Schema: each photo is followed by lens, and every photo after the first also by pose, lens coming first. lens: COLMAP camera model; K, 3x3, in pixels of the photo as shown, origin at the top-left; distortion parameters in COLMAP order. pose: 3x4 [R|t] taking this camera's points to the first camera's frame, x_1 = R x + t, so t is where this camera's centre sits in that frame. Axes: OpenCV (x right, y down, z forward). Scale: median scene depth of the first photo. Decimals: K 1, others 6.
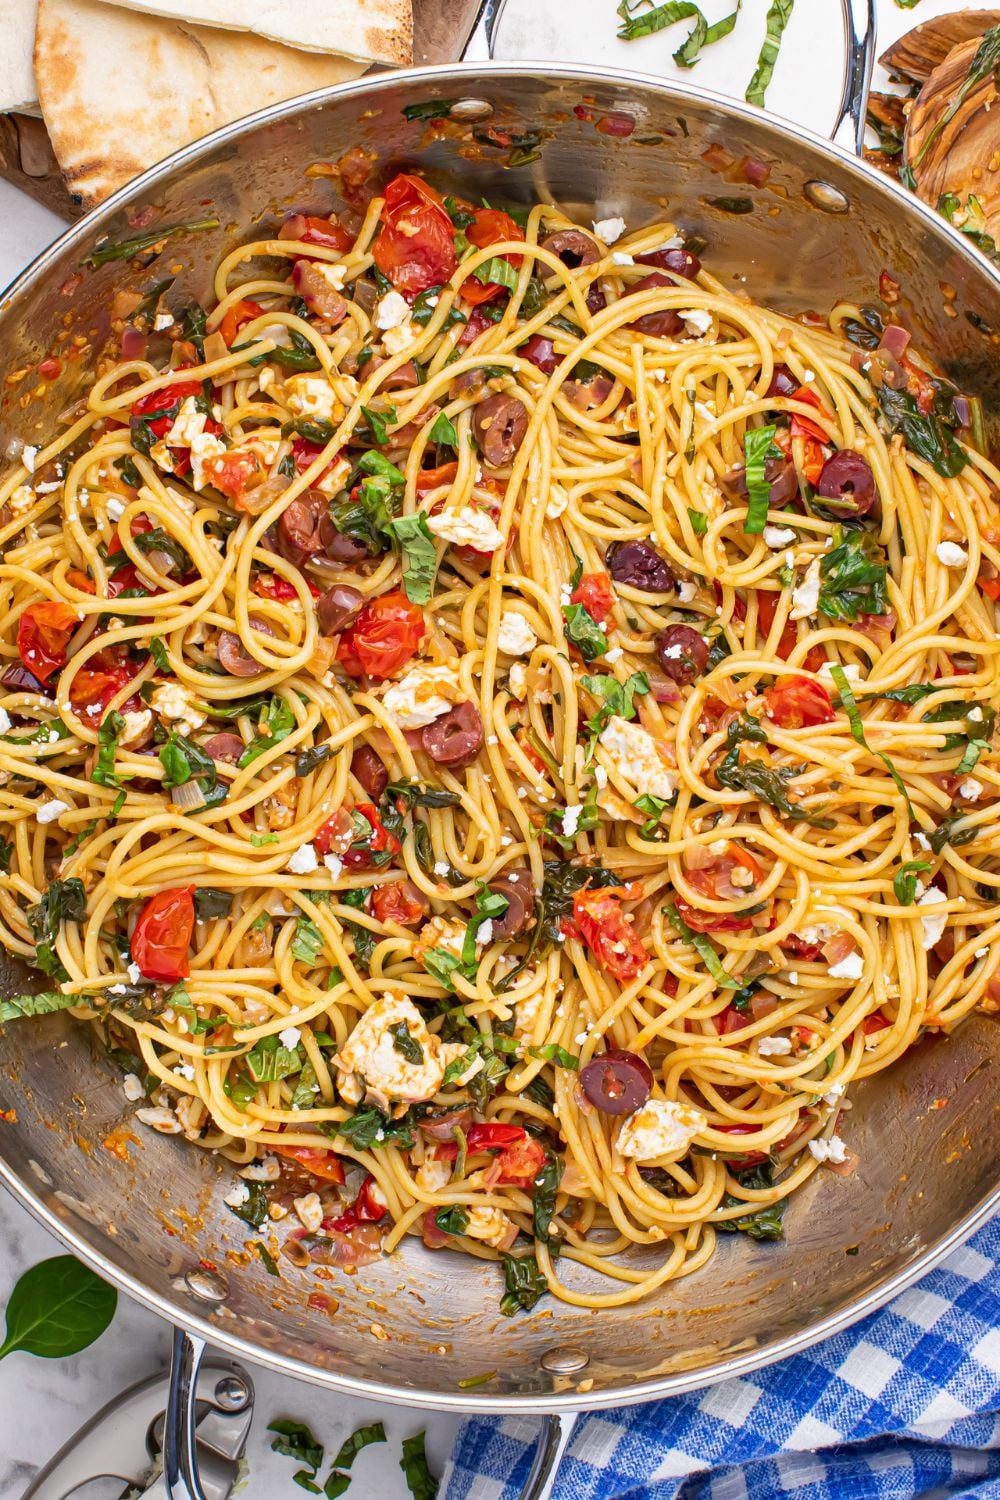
lens RADIAL K [[4073.6, 0, 500.0], [0, 4073.6, 750.0], [0, 0, 1]] dist [-0.136340, 0.562014]
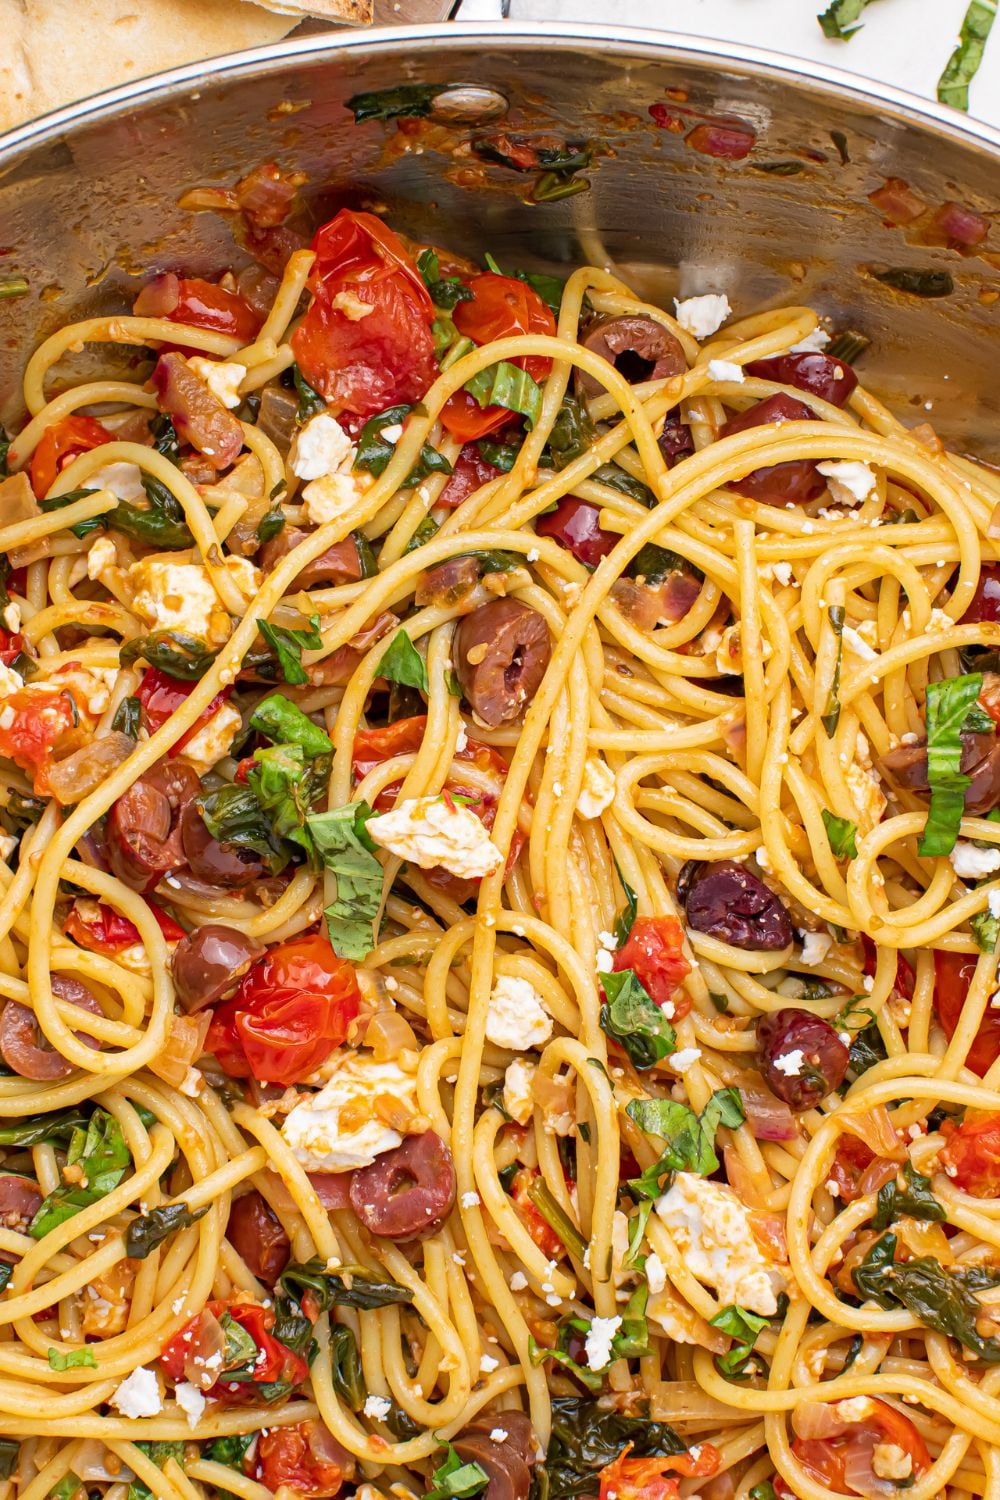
lens RADIAL K [[3711.4, 0, 500.0], [0, 3711.4, 750.0], [0, 0, 1]] dist [-0.239732, 0.443787]
pose [[0.999337, 0.034134, -0.012700, 0.006853], [-0.033633, 0.998720, 0.037768, -0.086034], [0.013973, -0.037315, 0.999206, 0.475805]]
